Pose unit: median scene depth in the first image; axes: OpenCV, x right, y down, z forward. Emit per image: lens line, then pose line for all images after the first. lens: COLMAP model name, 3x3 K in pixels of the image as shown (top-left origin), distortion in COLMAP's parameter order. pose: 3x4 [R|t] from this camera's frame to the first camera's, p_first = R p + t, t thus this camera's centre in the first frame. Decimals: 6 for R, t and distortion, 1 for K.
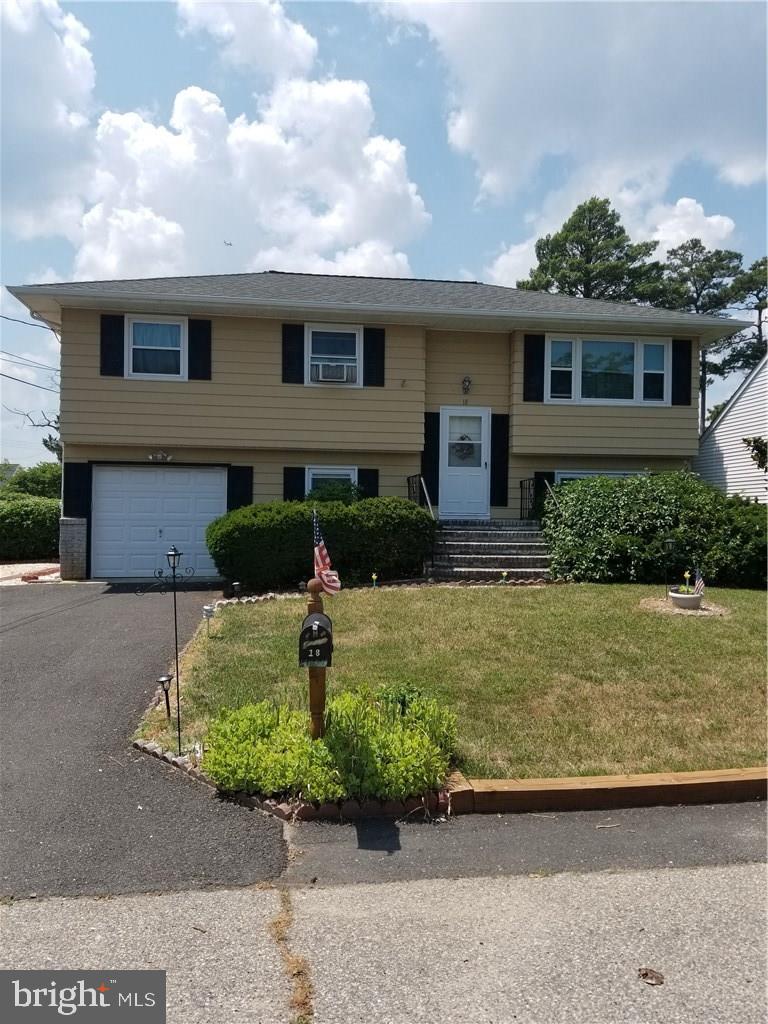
lens RADIAL K [[792.3, 0, 394.9], [0, 792.3, 518.8], [0, 0, 1]] dist [0.117968, -0.232649]
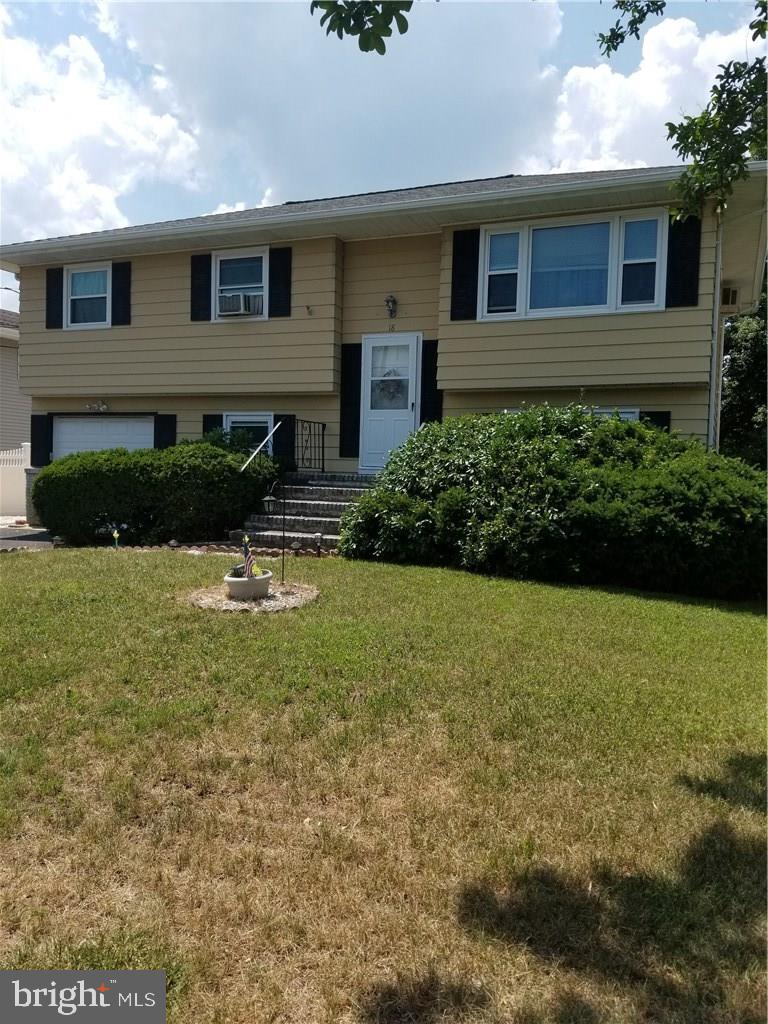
lens RADIAL K [[792.3, 0, 394.9], [0, 792.3, 518.8], [0, 0, 1]] dist [0.117968, -0.232649]
pose [[0.862277, 0.039648, -0.504883, 0.524756], [-0.016868, 0.998626, 0.049613, 0.005771], [0.506157, -0.034264, 0.861761, 0.313968]]
